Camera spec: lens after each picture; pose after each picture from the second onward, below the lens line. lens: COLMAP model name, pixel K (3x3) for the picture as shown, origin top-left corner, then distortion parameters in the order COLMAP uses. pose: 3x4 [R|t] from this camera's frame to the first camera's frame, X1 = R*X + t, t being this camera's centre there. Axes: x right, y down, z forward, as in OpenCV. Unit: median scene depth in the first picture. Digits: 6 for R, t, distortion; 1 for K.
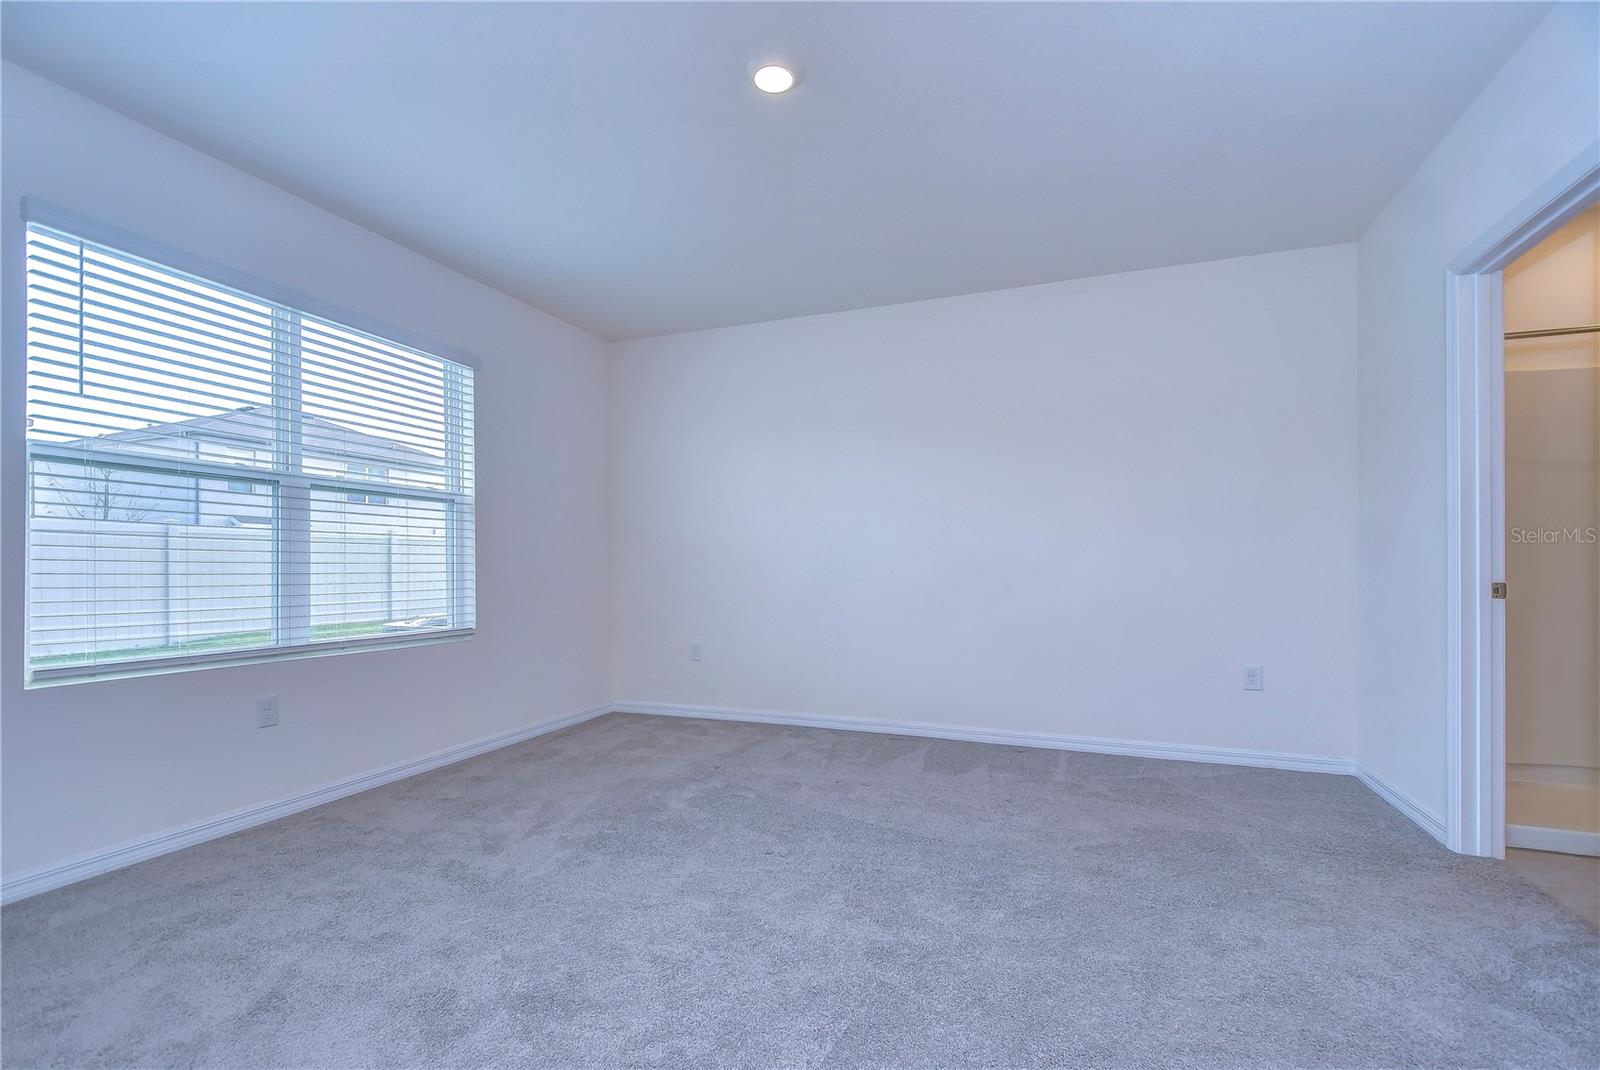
lens RADIAL K [[714.9, 0, 803.0], [0, 714.9, 558.3], [0, 0, 1]] dist [0.024111, -0.011276]
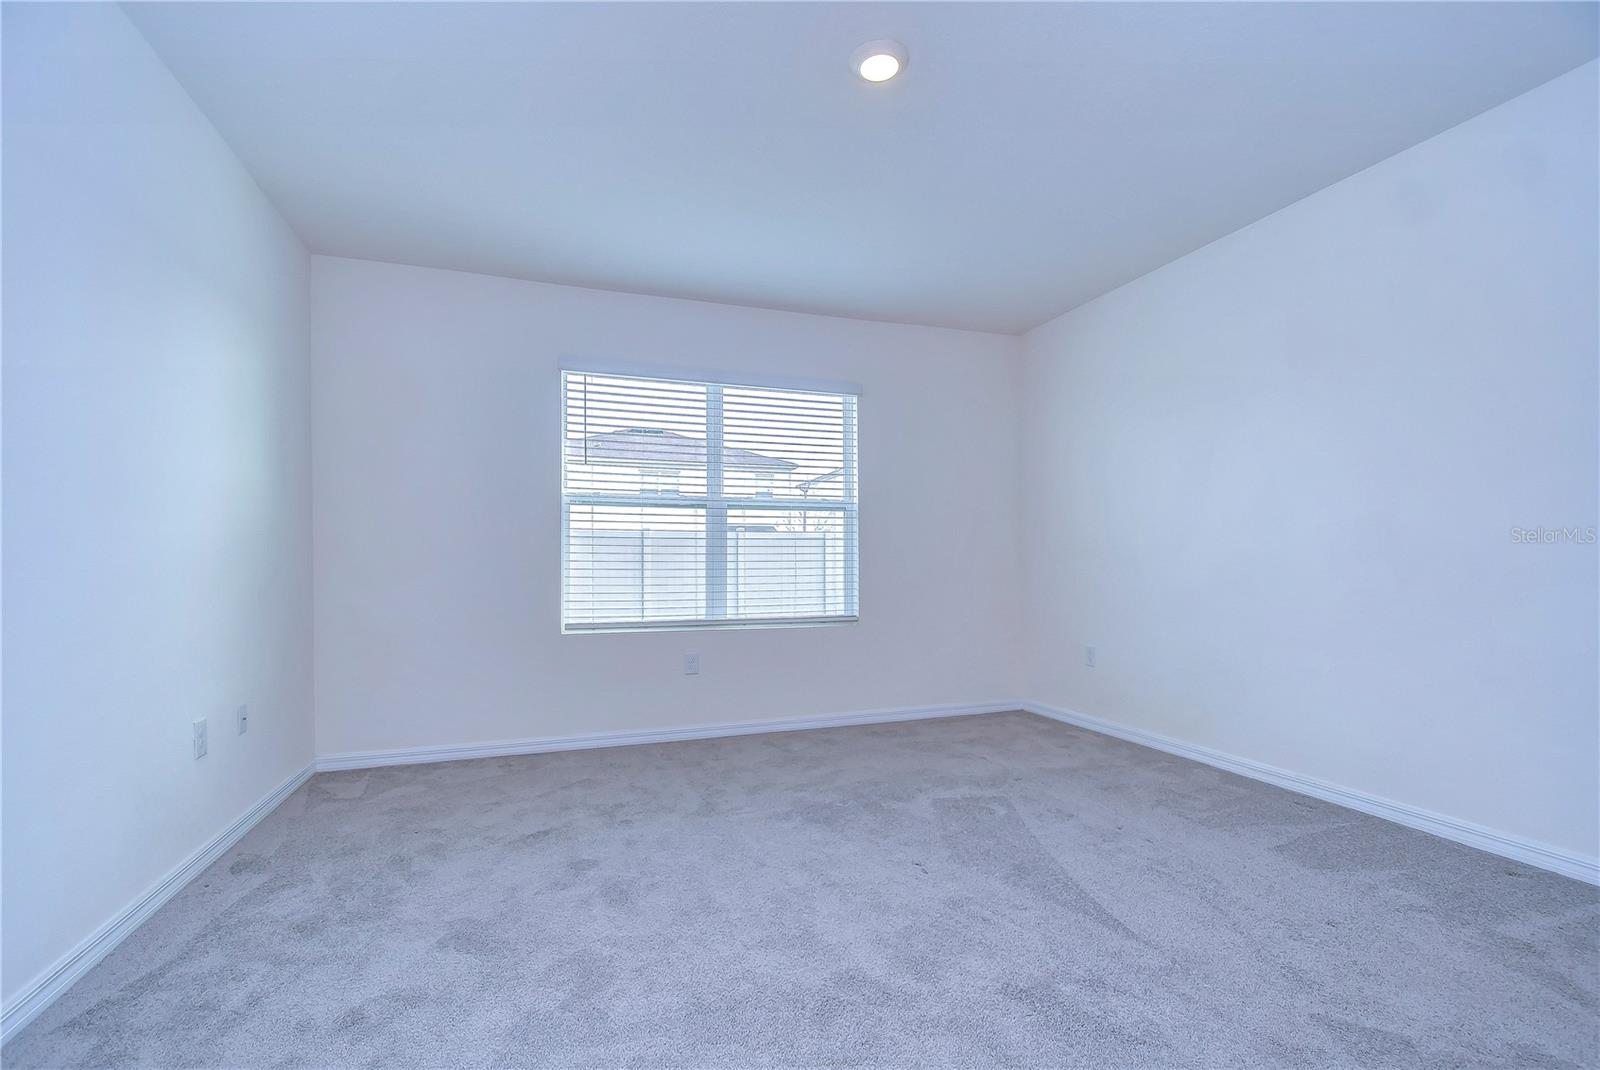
lens RADIAL K [[714.9, 0, 803.0], [0, 714.9, 558.3], [0, 0, 1]] dist [0.024111, -0.011276]
pose [[0.659241, -0.004959, -0.751915, 0.413625], [0.011960, 0.999921, 0.003892, -0.003022], [0.751836, -0.011559, 0.659249, 0.182614]]
